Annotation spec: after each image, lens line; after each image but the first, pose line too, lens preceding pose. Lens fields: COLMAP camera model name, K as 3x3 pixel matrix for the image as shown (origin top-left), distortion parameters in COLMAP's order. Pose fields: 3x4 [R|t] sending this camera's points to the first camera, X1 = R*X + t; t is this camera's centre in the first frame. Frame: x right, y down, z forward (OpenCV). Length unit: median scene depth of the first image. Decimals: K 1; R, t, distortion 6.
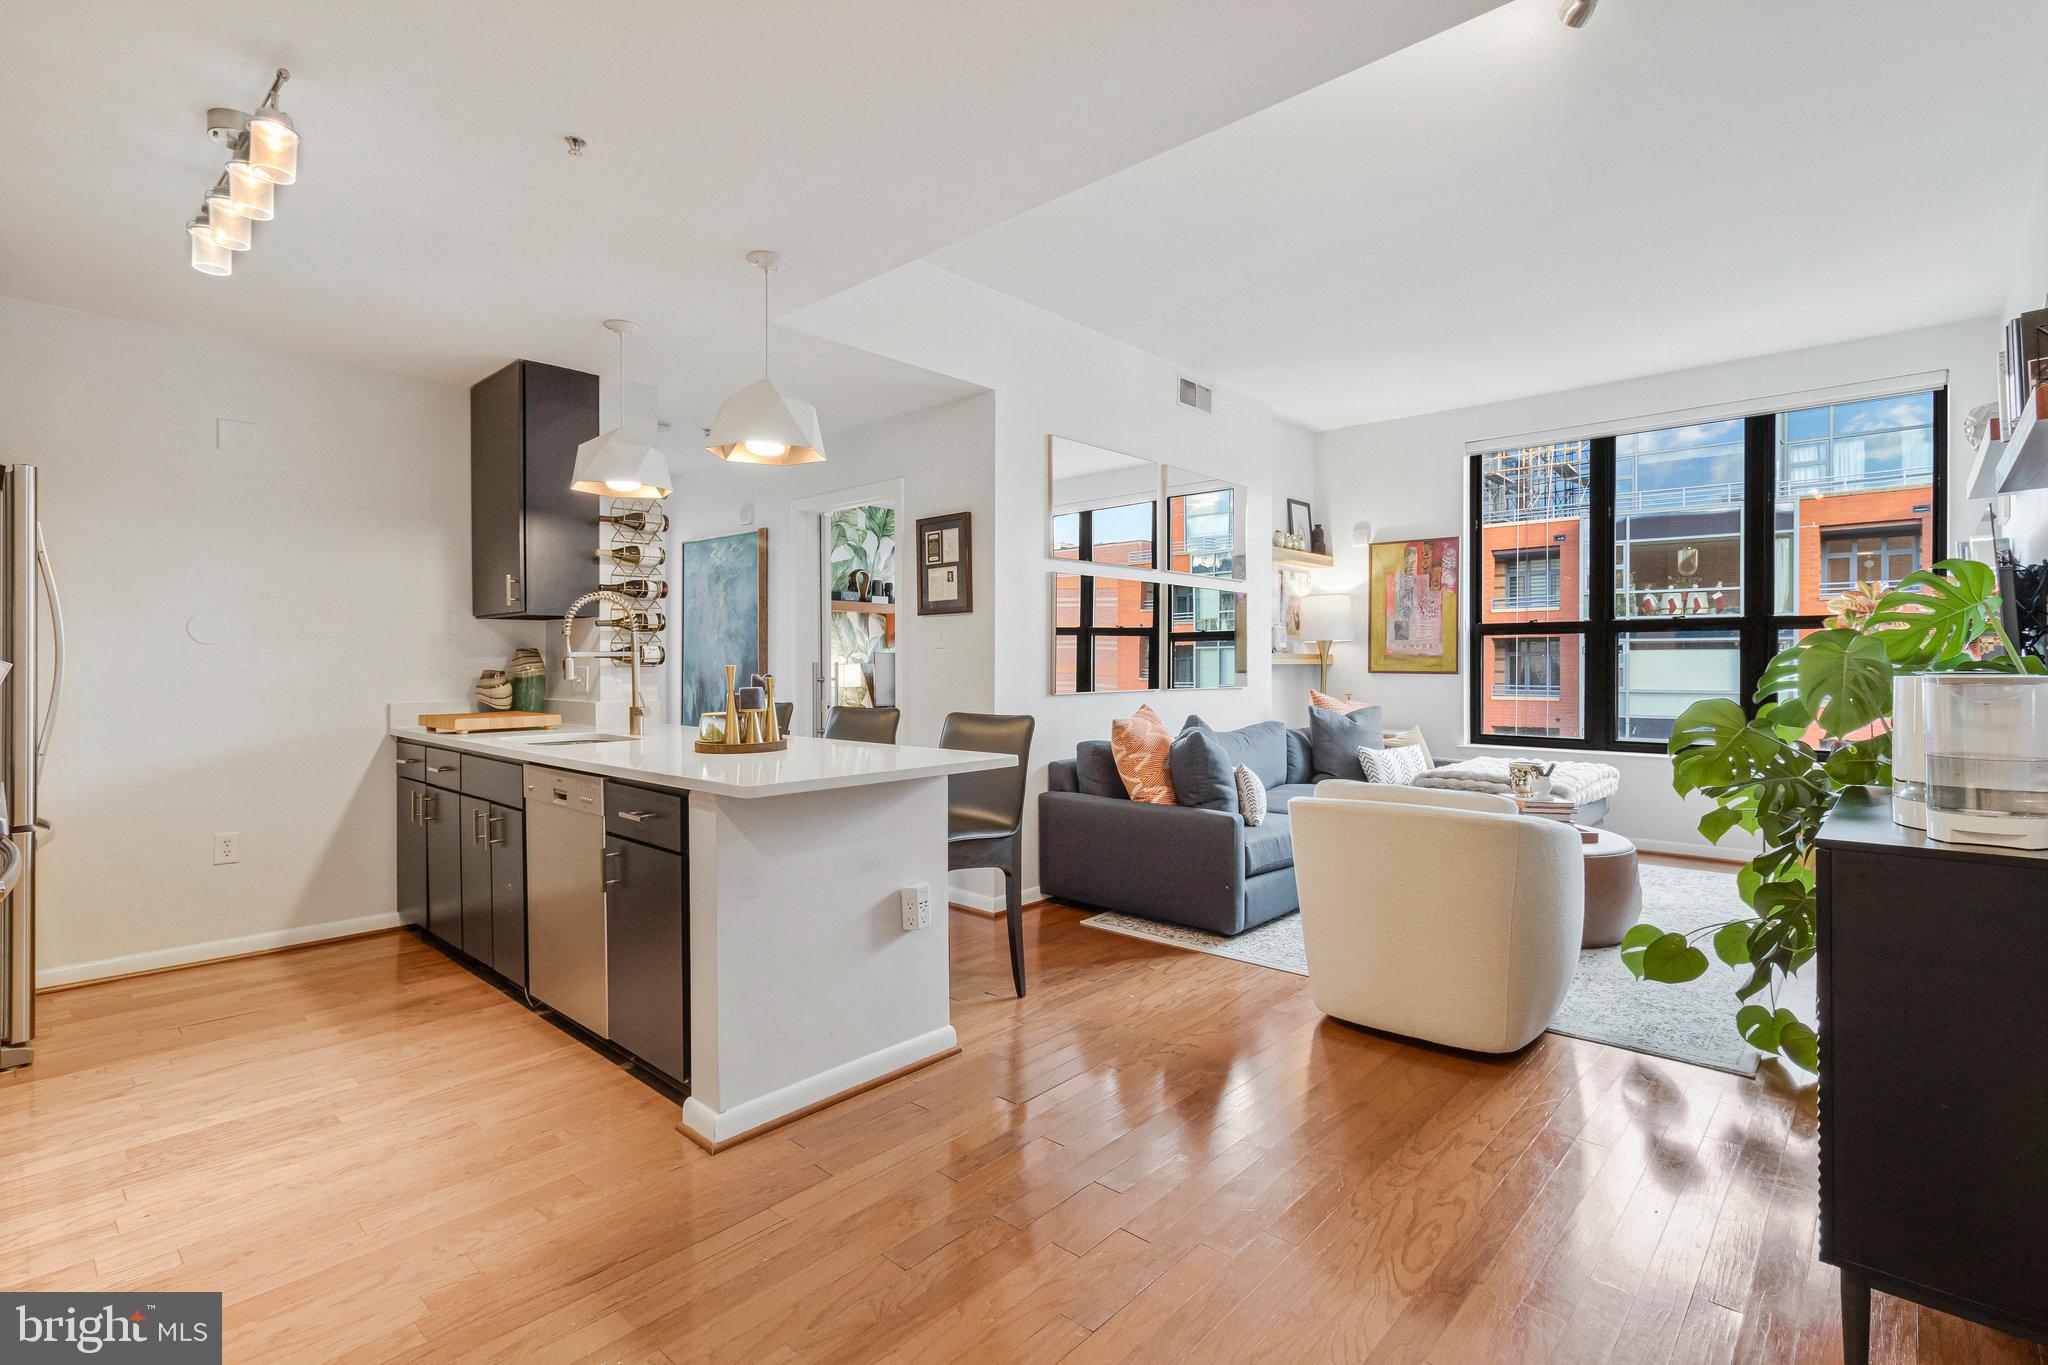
lens RADIAL K [[949.6, 0, 1026.8], [0, 949.6, 667.1], [0, 0, 1]] dist [0.001753, 0.000624]
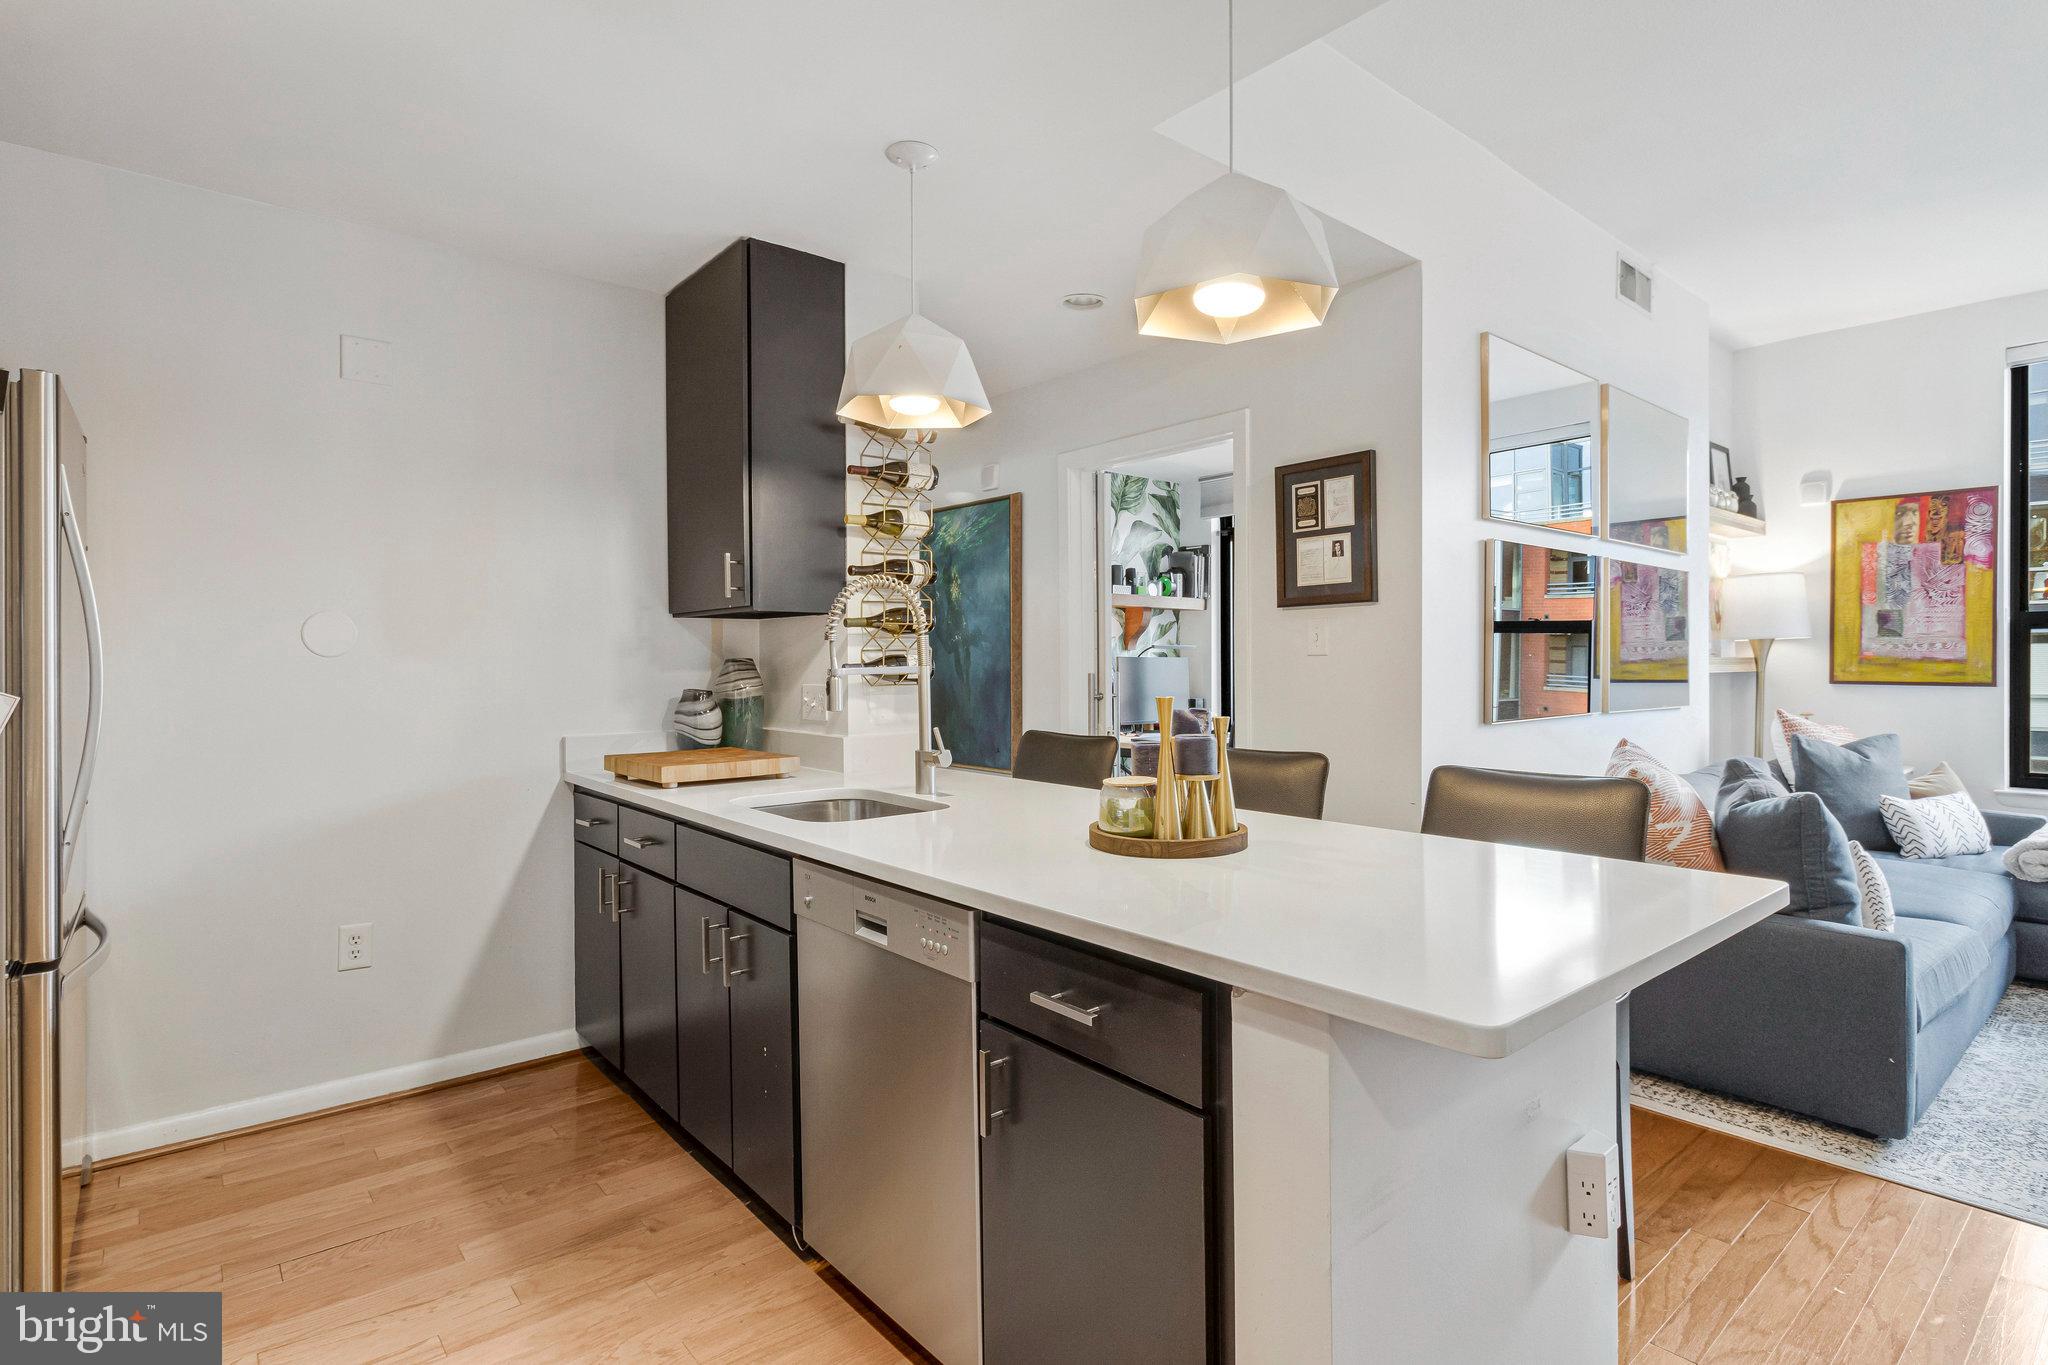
lens RADIAL K [[1008.8, 0, 1027.9], [0, 1008.8, 667.6], [0, 0, 1]] dist [-0.000873, -0.000250]
pose [[0.991910, -0.002068, -0.126925, -0.224396], [0.002367, 0.999995, 0.002205, -0.014597], [0.126920, -0.002488, 0.991910, 0.287575]]
